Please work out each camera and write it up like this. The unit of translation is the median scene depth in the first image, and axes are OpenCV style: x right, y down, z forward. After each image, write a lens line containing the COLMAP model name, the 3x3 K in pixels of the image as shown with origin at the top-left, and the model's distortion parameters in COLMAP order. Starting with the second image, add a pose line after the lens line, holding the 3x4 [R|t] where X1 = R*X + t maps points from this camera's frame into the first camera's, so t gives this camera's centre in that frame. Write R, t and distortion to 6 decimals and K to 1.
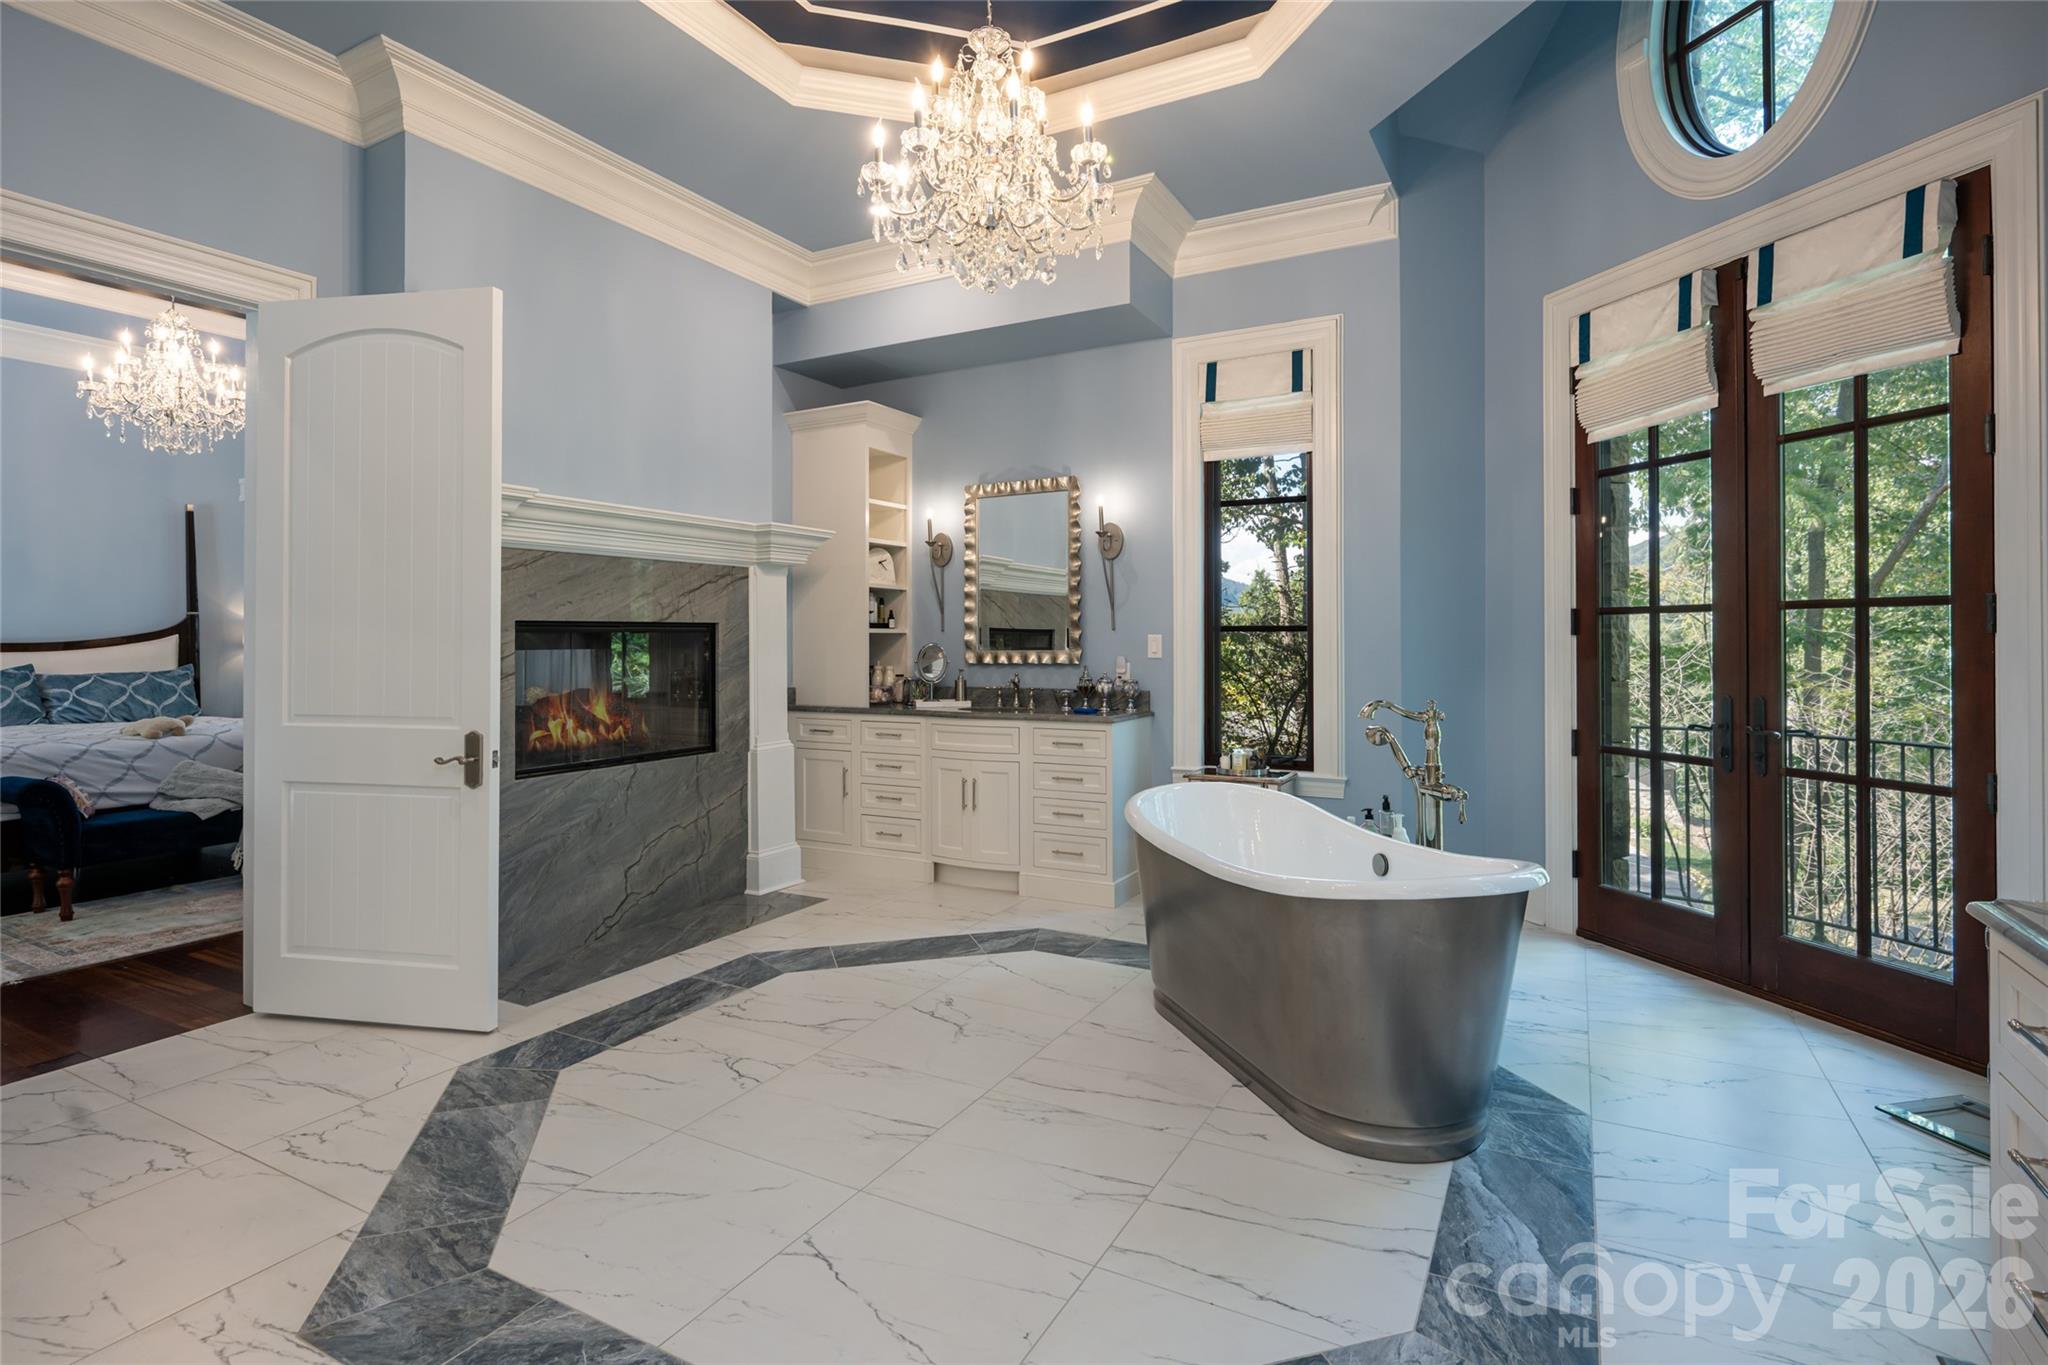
lens RADIAL K [[1015.8, 0, 1024.2], [0, 1015.8, 634.6], [0, 0, 1]] dist [0.001119, 0.000072]
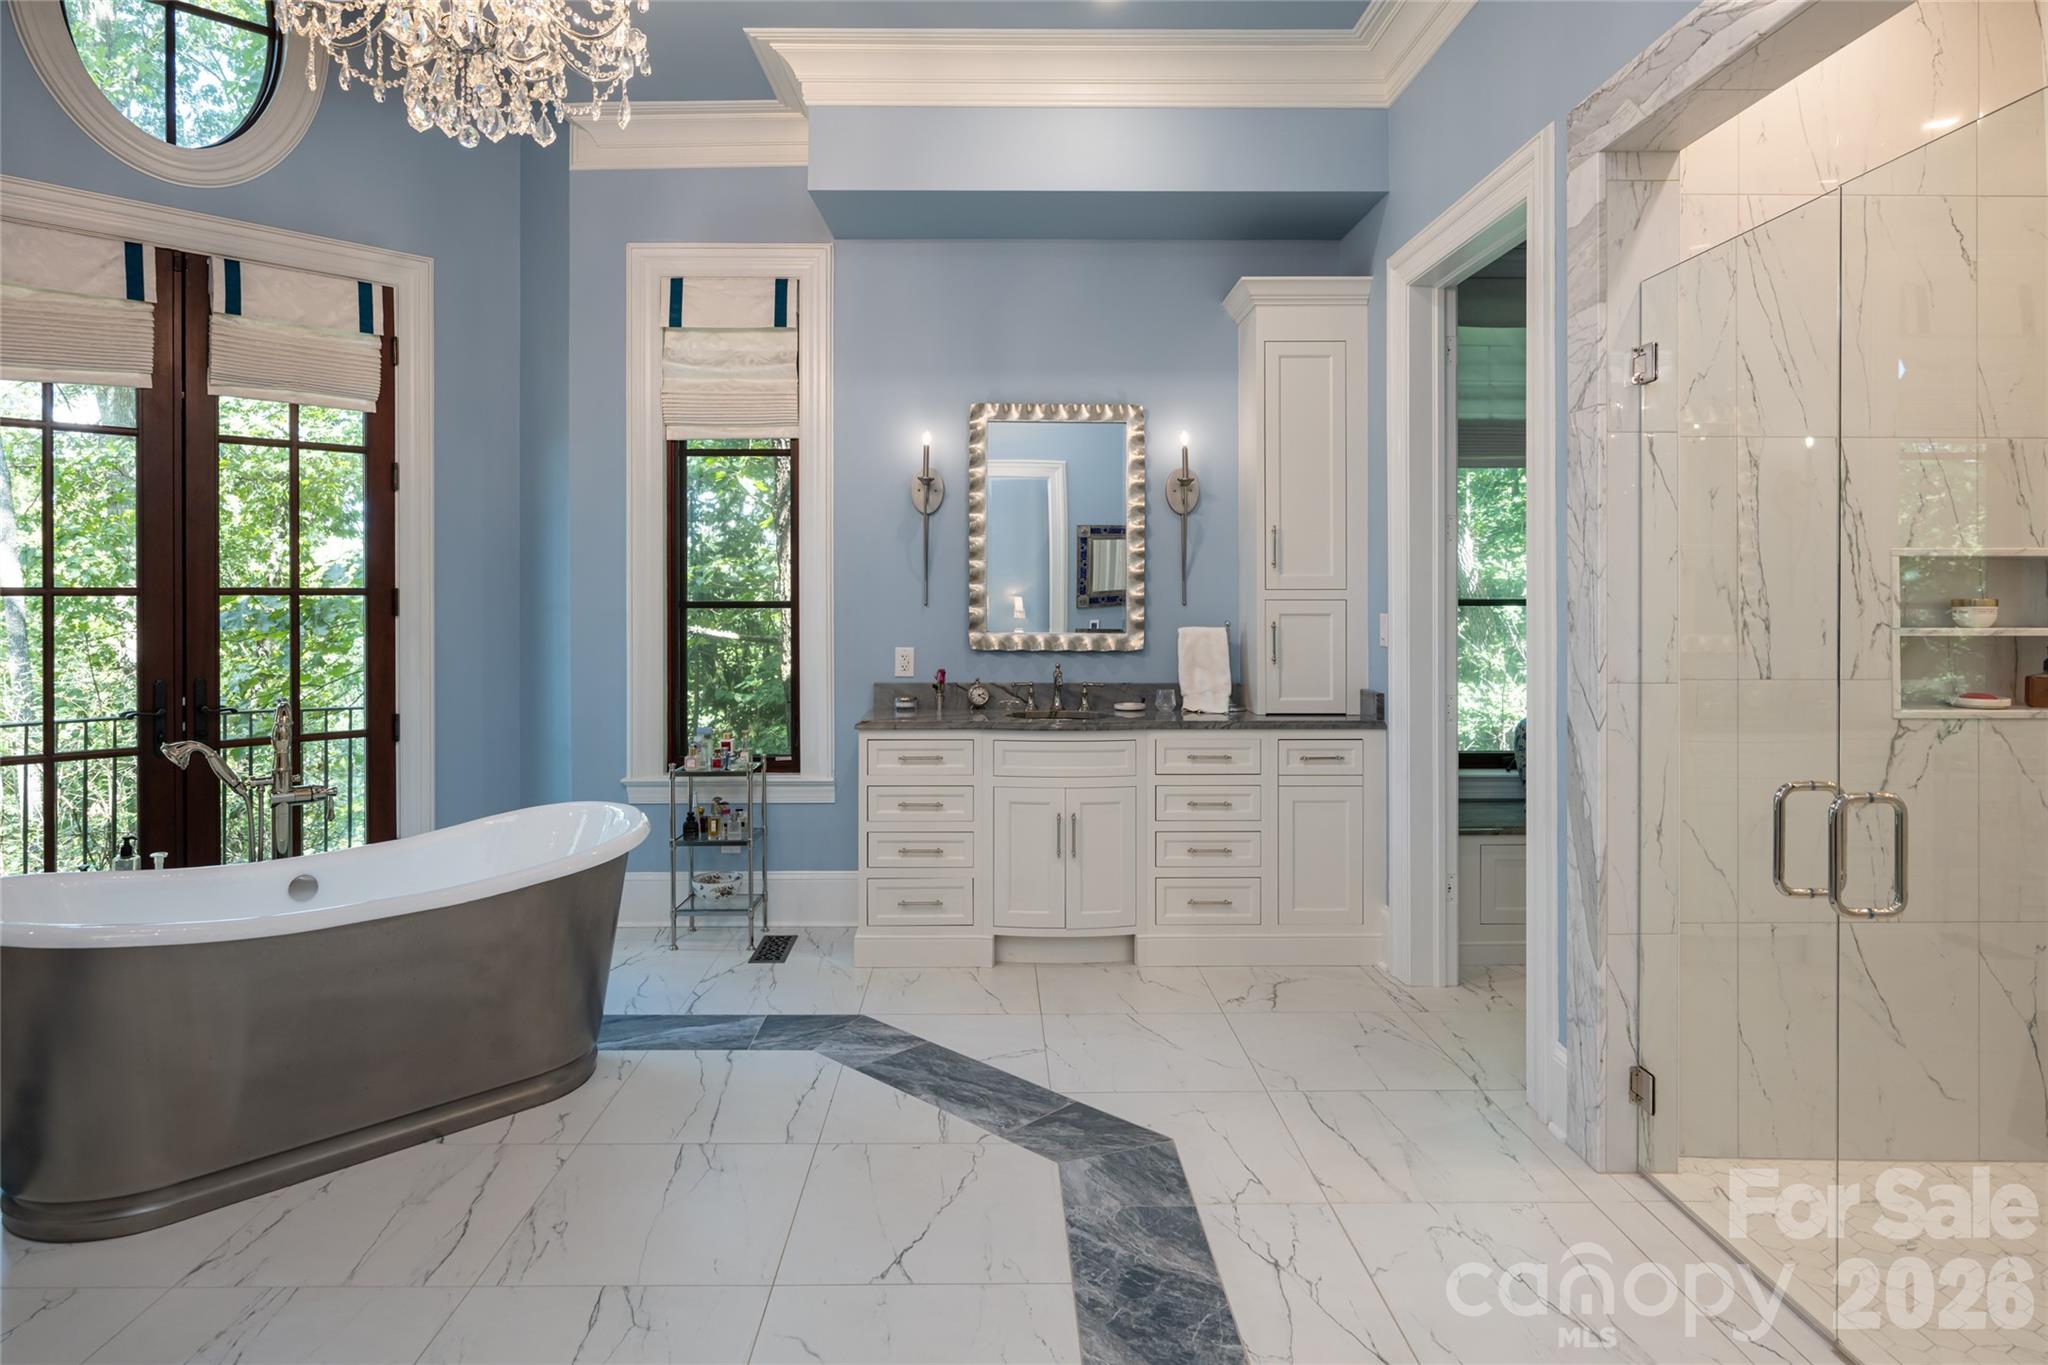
lens RADIAL K [[1148.4, 0, 1020.3], [0, 1148.4, 600.6], [0, 0, 1]] dist [-0.000981, -0.000254]
pose [[-0.497887, 0.003320, 0.867235, -0.983856], [0.002210, 0.999994, -0.002560, -0.018340], [-0.867239, 0.000642, -0.497892, 1.165532]]
